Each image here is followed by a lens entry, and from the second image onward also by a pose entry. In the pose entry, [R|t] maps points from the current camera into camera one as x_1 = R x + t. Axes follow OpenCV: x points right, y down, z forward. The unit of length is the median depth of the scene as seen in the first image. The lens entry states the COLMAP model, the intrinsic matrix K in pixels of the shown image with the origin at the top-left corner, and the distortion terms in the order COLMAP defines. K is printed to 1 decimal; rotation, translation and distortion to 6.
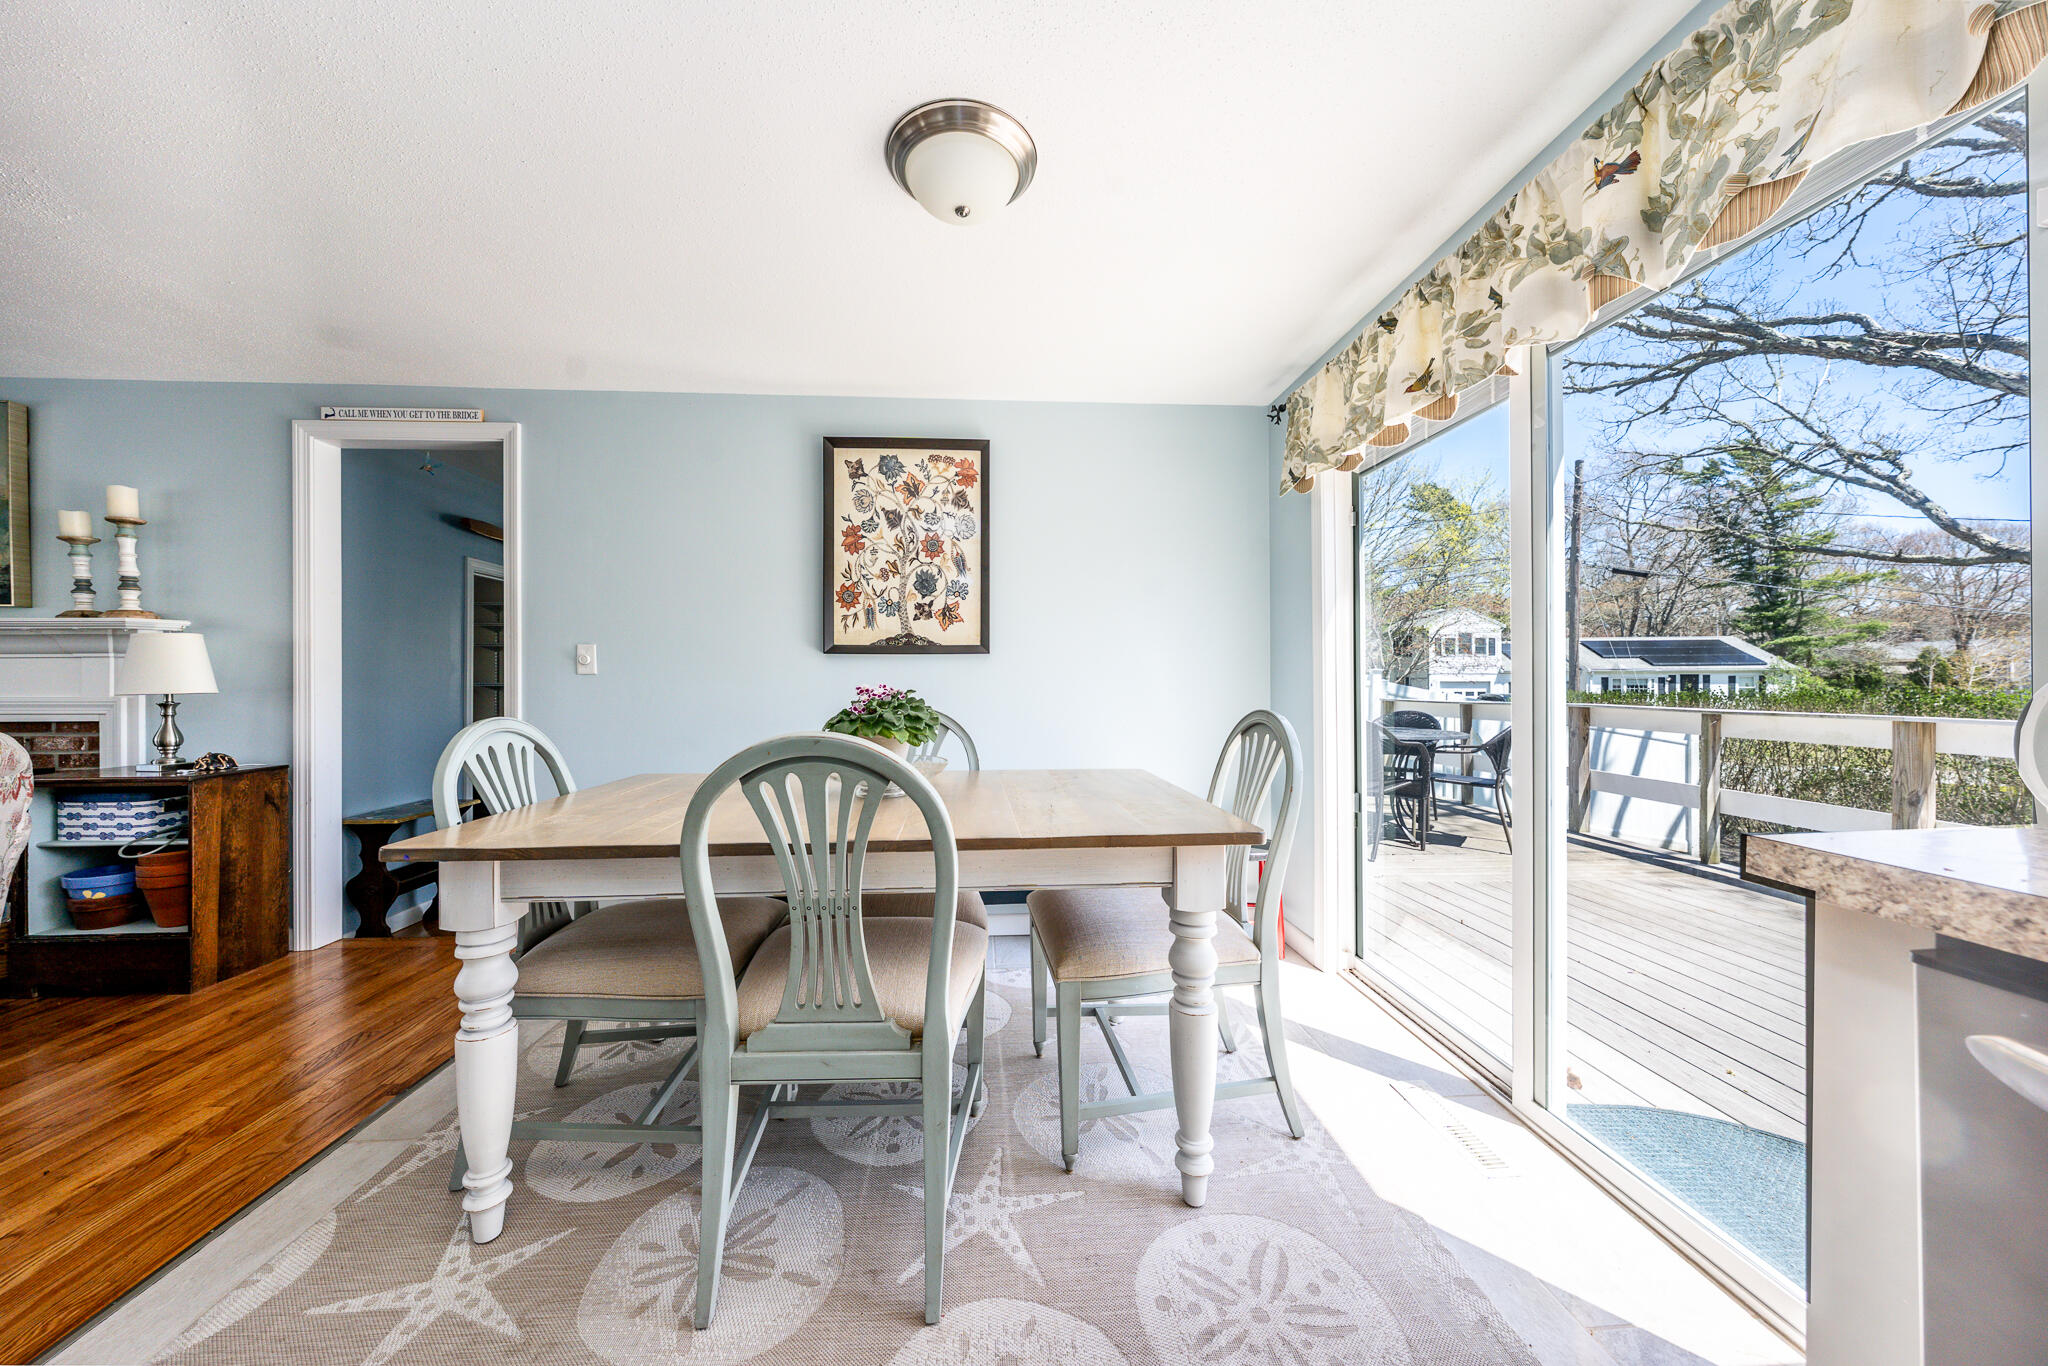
lens RADIAL K [[696.2, 0, 1024.0], [0, 696.2, 683.0], [0, 0, 1]] dist [0.006817, -0.000139]
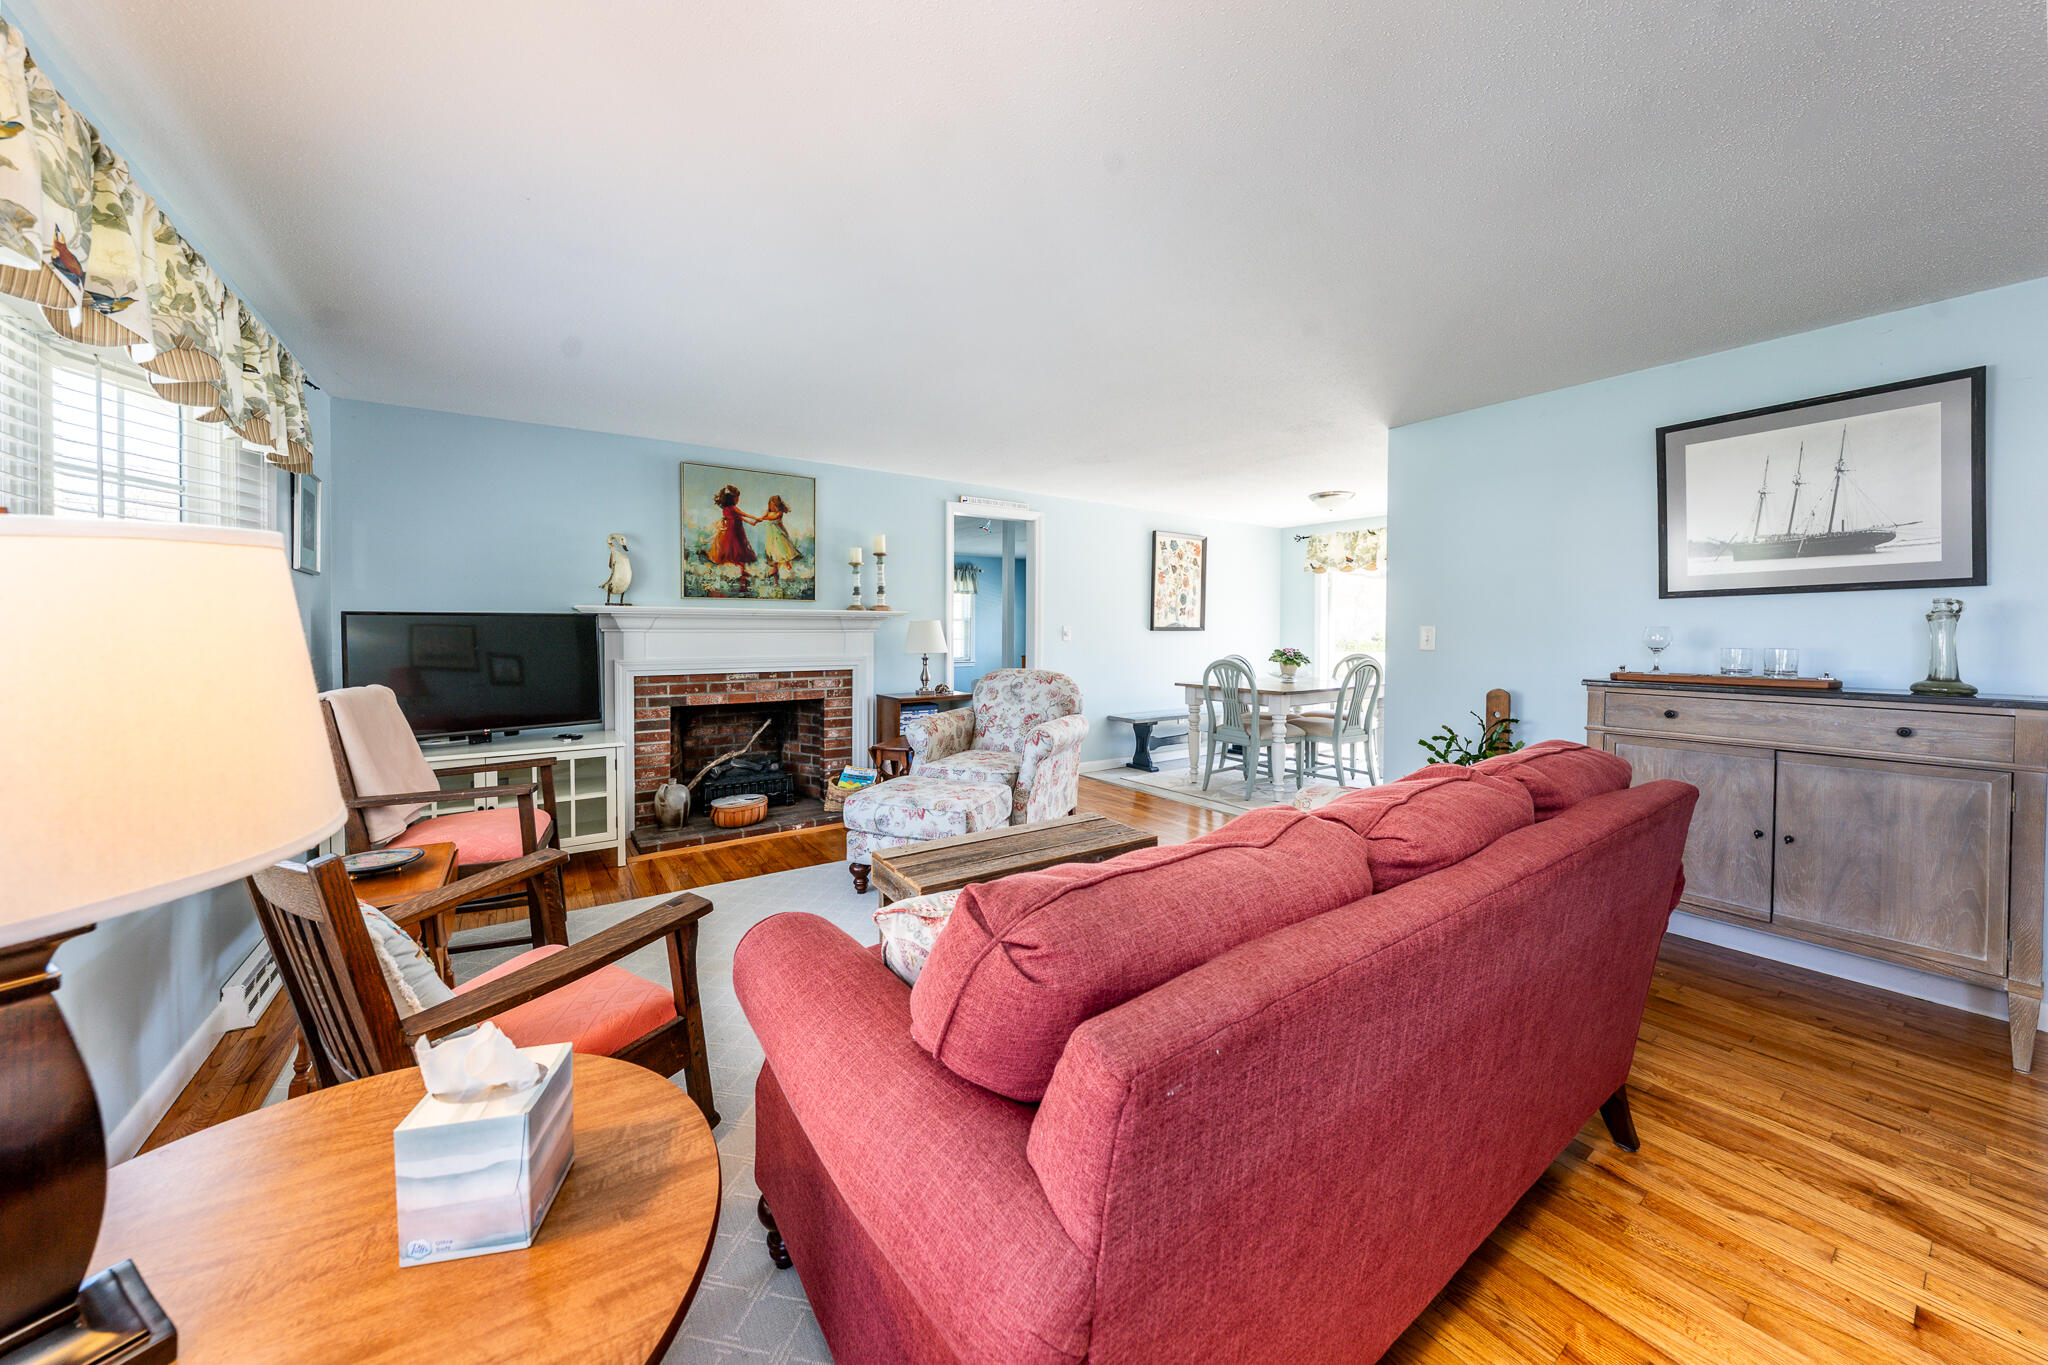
lens RADIAL K [[714.3, 0, 1020.1], [0, 714.3, 631.2], [0, 0, 1]] dist [-0.005972, -0.000056]
pose [[0.852251, 0.004865, 0.523111, -1.877557], [-0.001988, 0.999980, -0.006061, -0.028785], [-0.523130, 0.004126, 0.852243, -0.693403]]
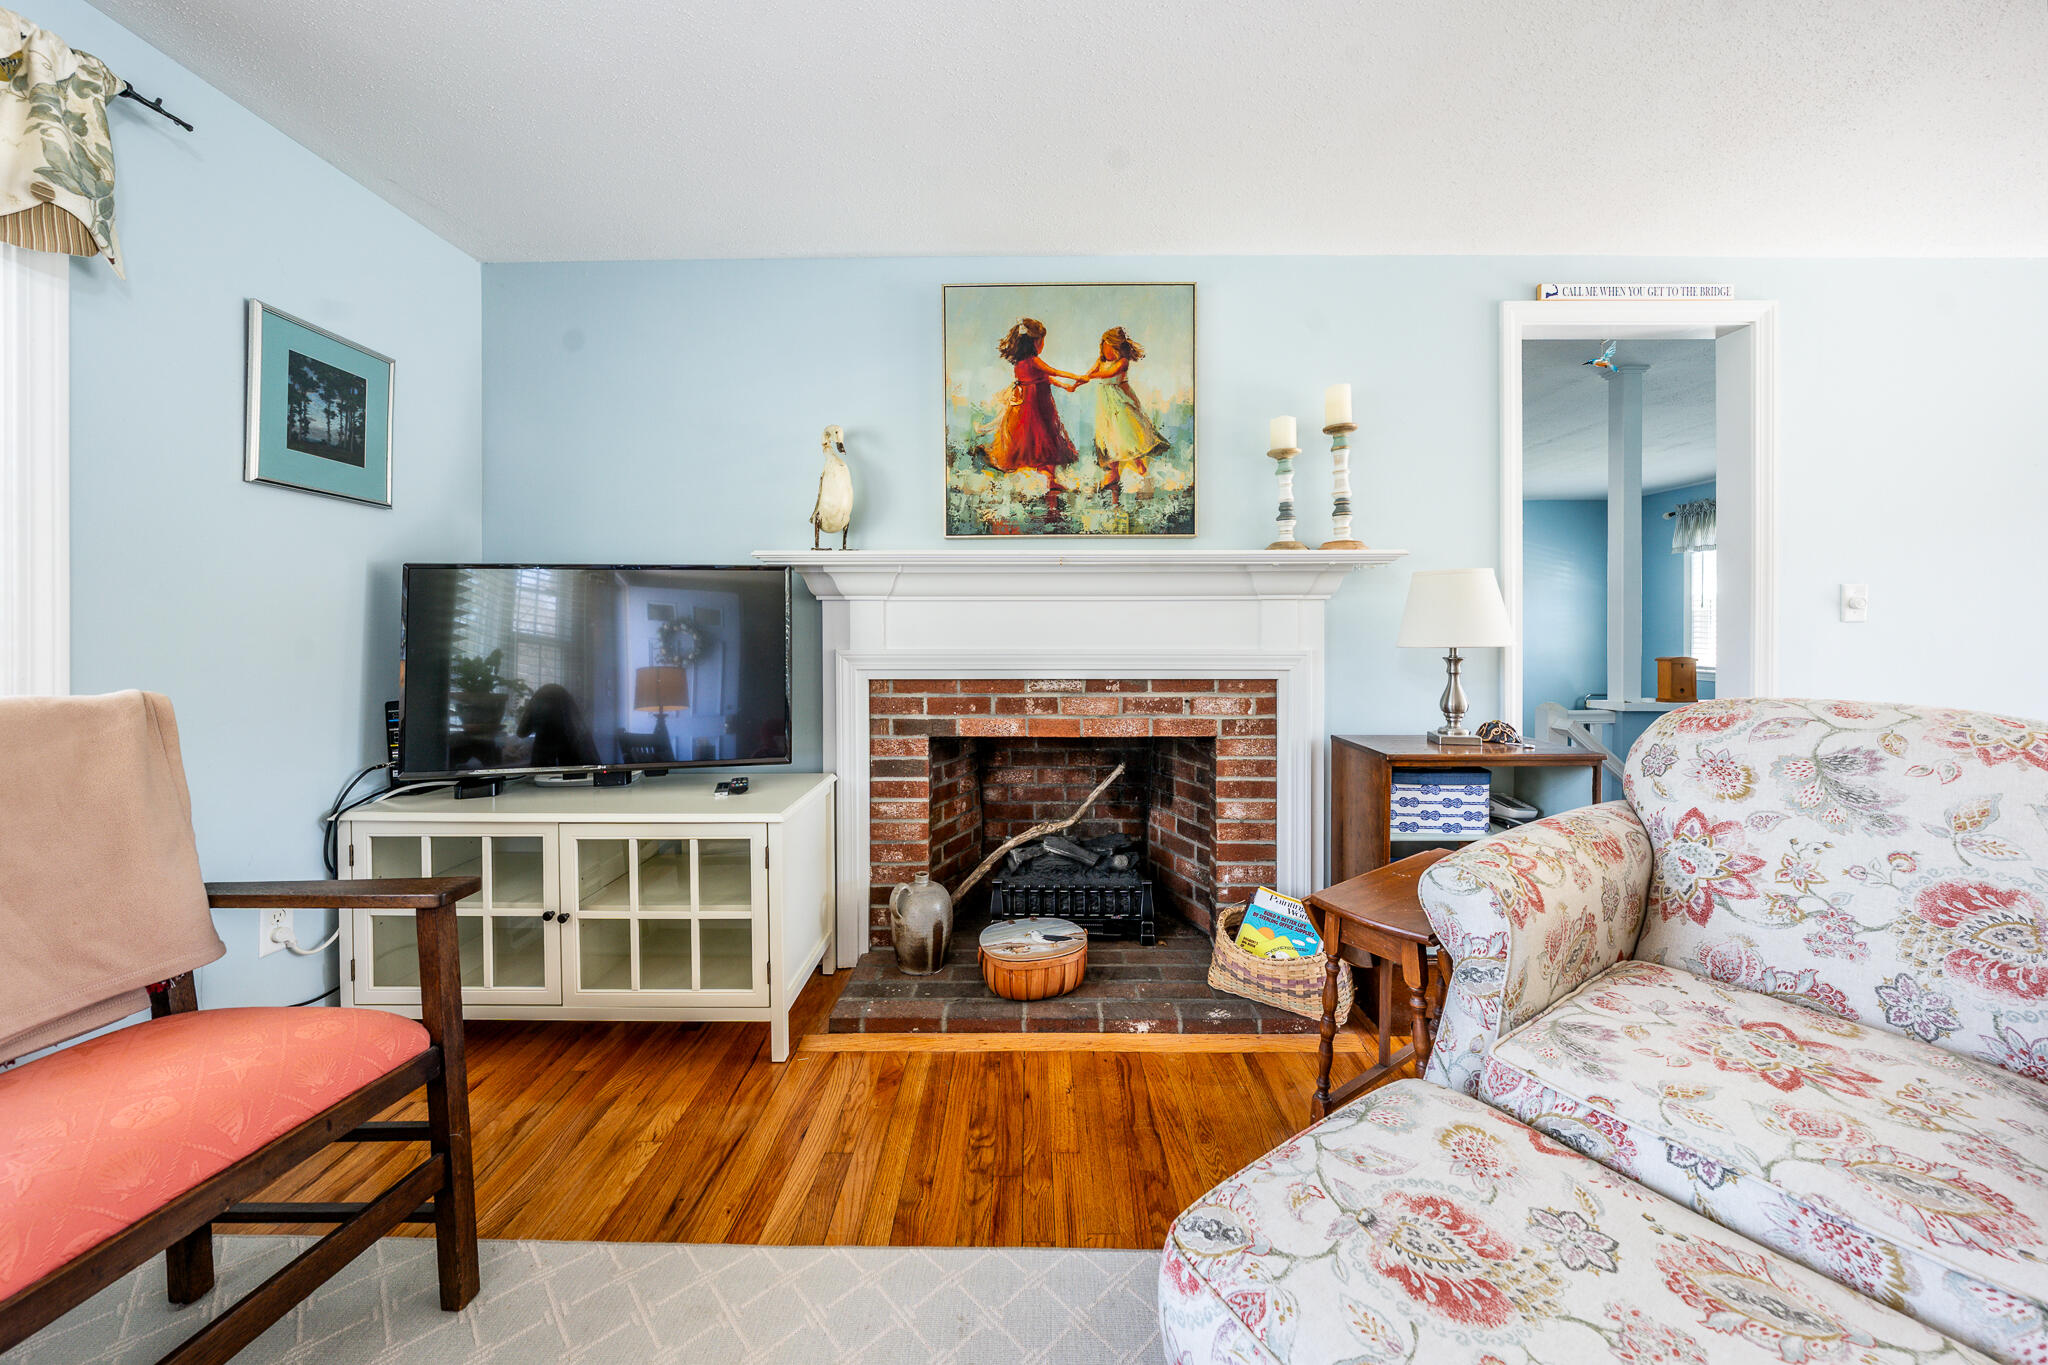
lens RADIAL K [[714.3, 0, 1020.1], [0, 714.3, 631.2], [0, 0, 1]] dist [-0.005972, -0.000056]
pose [[0.997330, 0.002495, -0.072983, -1.550796], [-0.002593, 0.999996, -0.001240, 0.001243], [0.072980, 0.001426, 0.997332, 0.159850]]
